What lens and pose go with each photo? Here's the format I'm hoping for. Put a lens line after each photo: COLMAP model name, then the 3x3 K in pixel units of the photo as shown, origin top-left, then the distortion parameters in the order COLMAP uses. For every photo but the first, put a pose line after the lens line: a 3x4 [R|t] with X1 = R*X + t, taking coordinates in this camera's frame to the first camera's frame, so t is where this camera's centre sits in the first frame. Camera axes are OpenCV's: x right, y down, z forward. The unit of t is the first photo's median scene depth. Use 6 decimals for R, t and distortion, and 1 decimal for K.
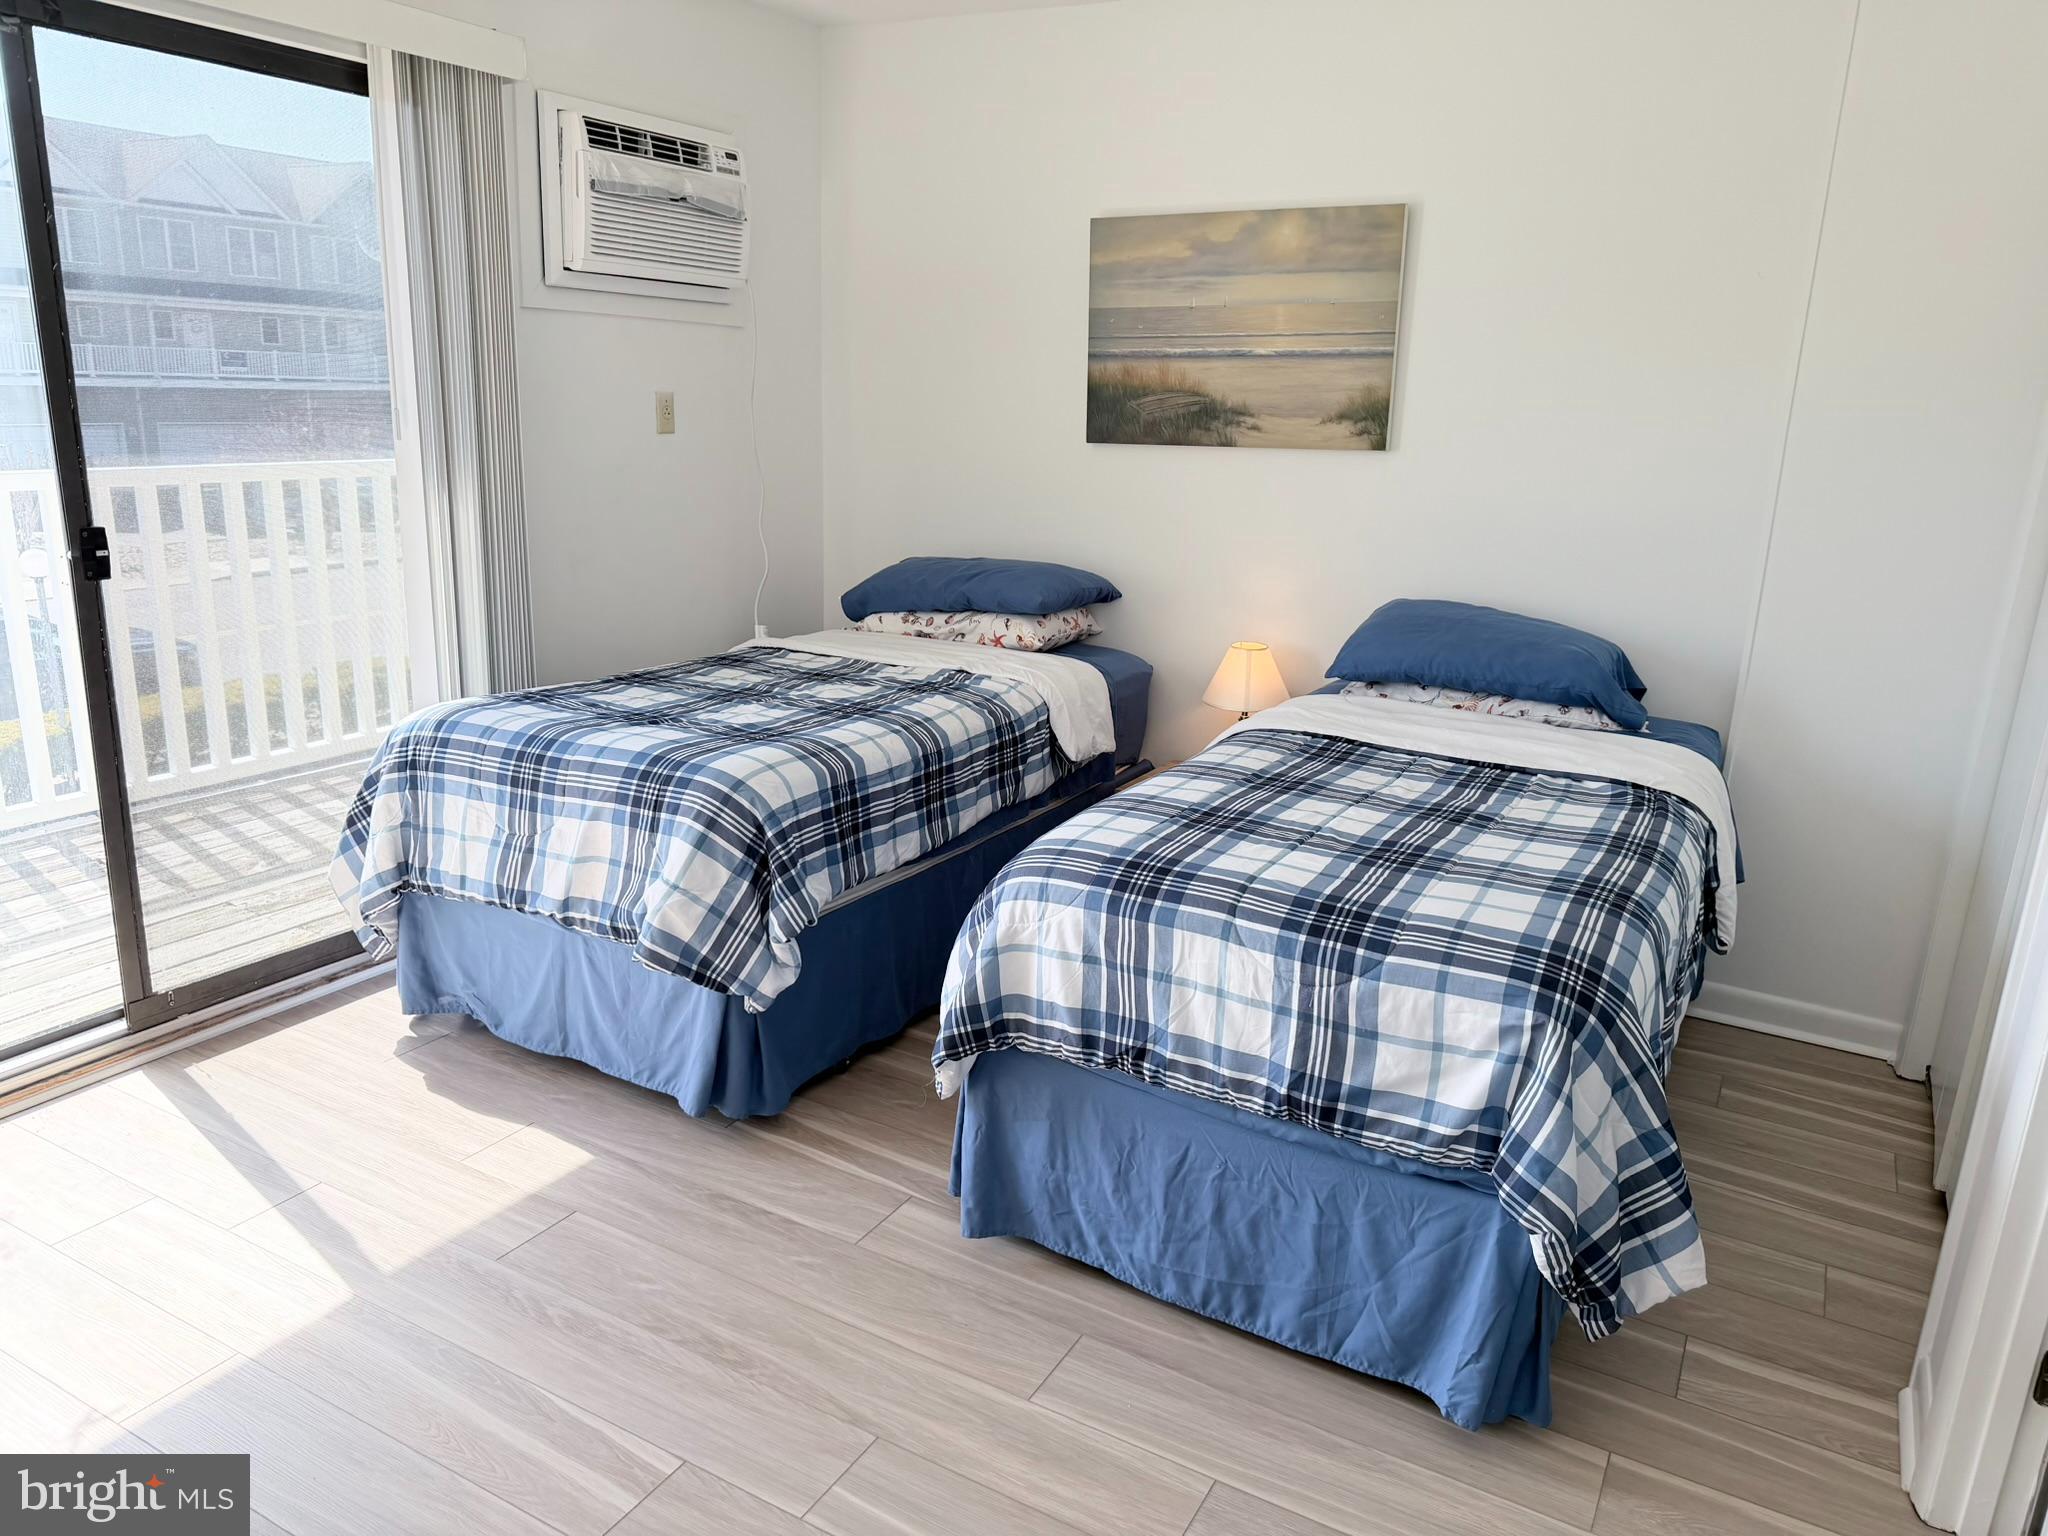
lens RADIAL K [[1444.7, 0, 1026.4], [0, 1444.7, 774.4], [0, 0, 1]] dist [-0.005286, -0.001692]
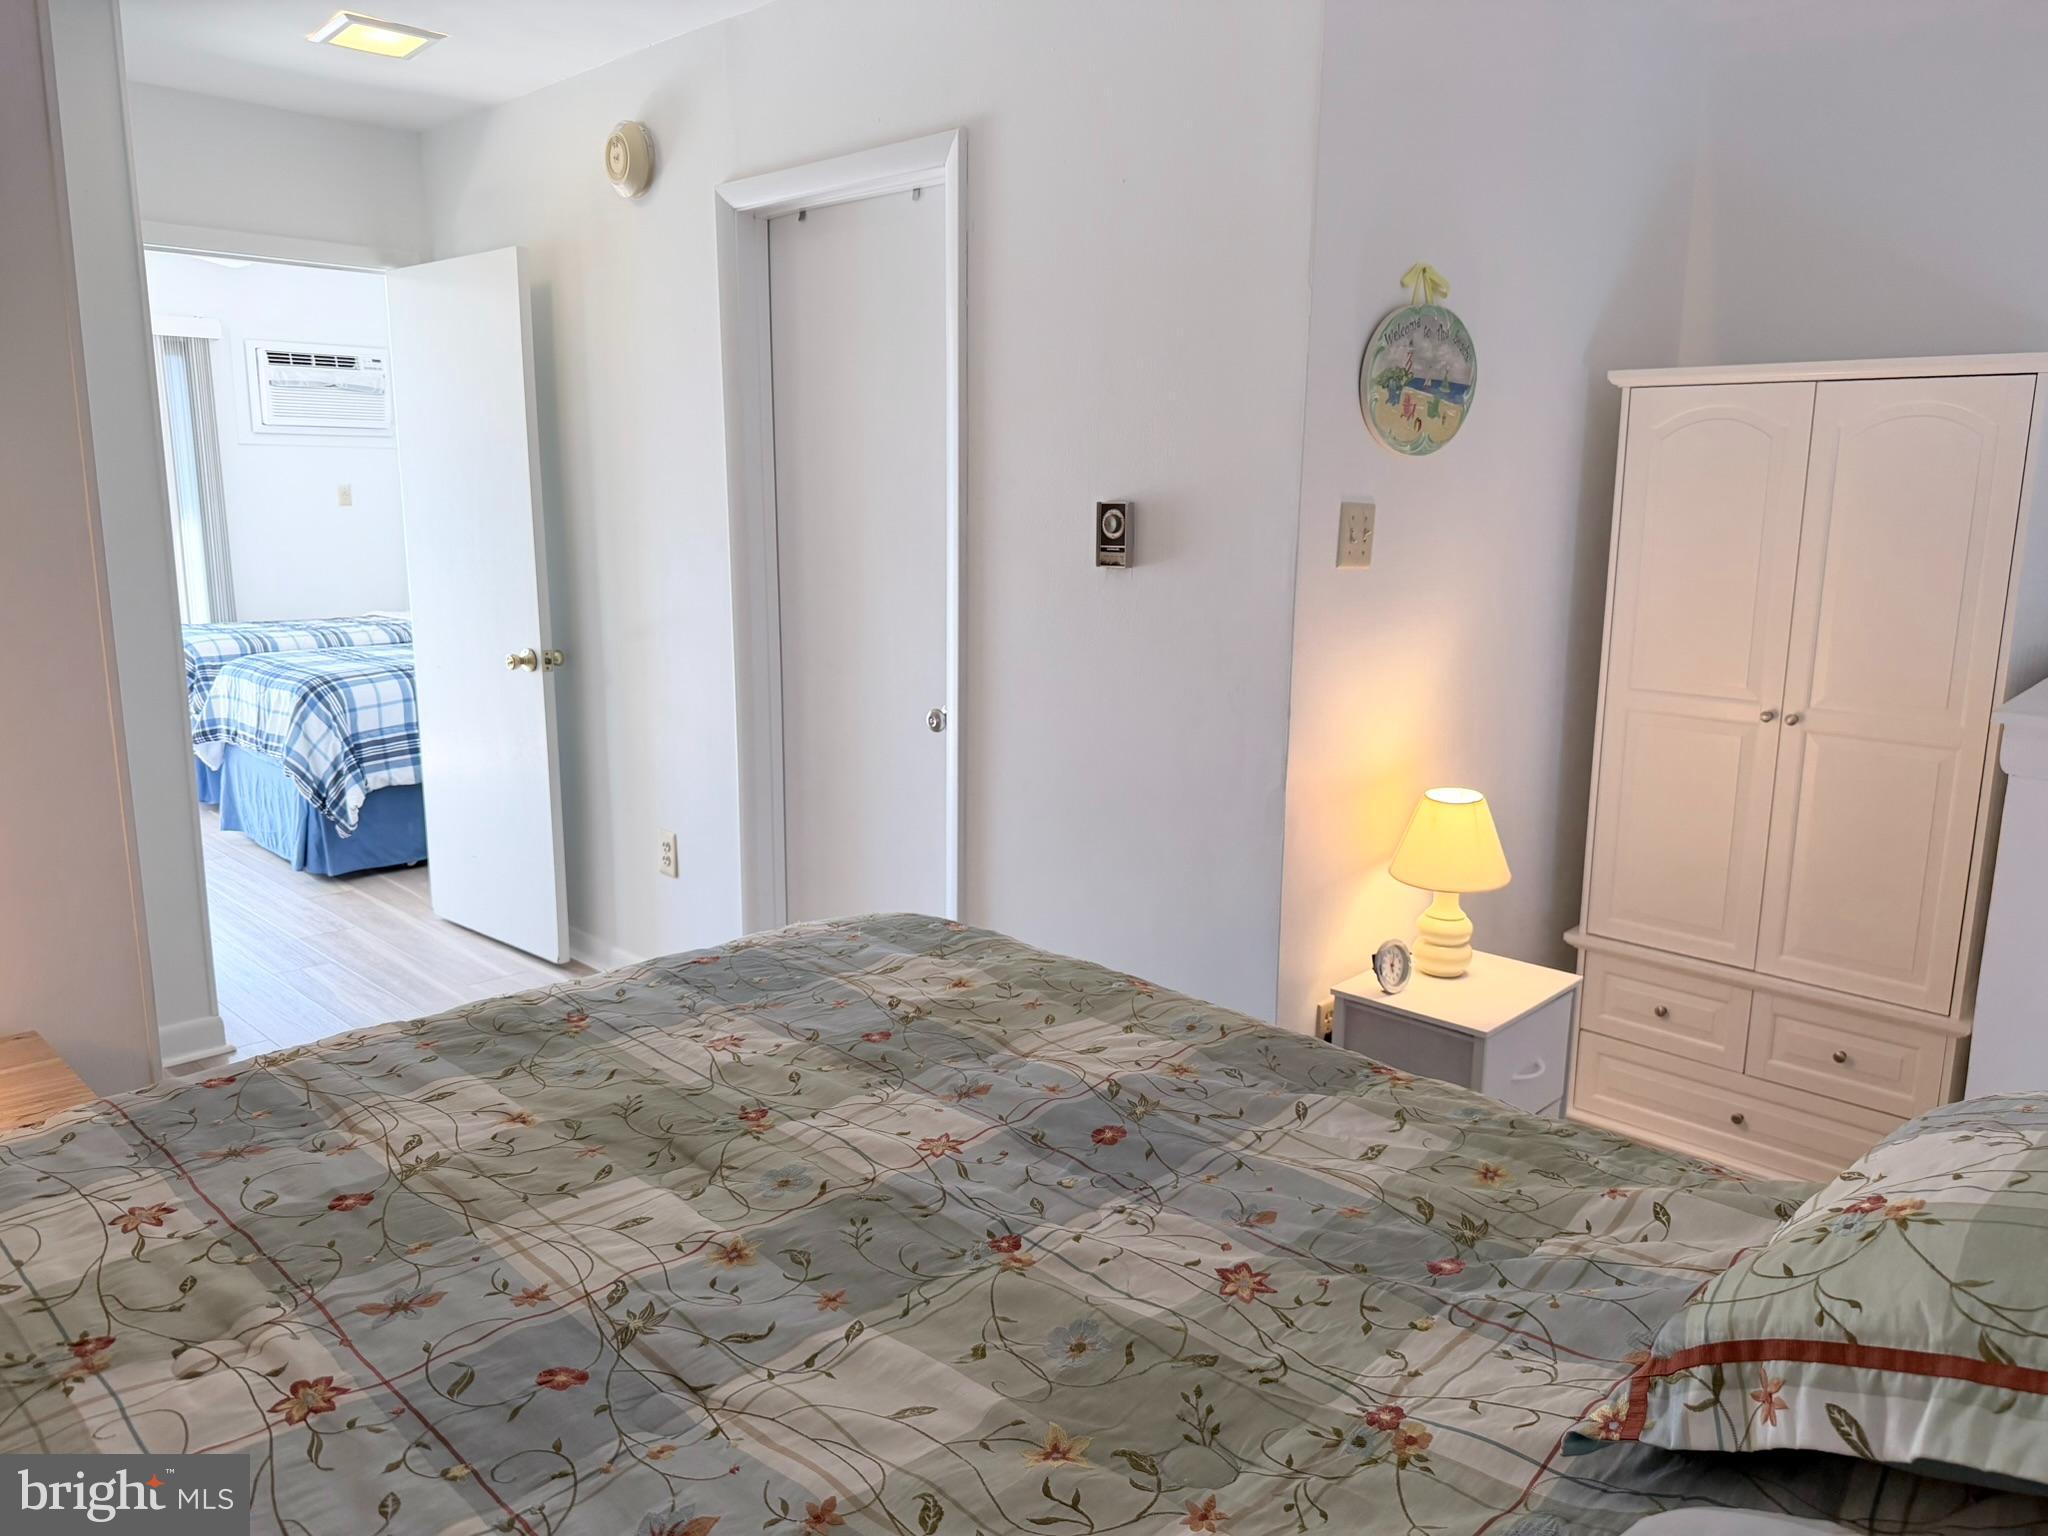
lens RADIAL K [[1444.7, 0, 1019.7], [0, 1444.7, 763.6], [0, 0, 1]] dist [-0.005286, -0.001692]
pose [[0.965085, 0.019638, -0.261200, 1.205050], [-0.040916, 0.996247, -0.076277, 0.227030], [0.258722, 0.084301, 0.962266, -0.609222]]
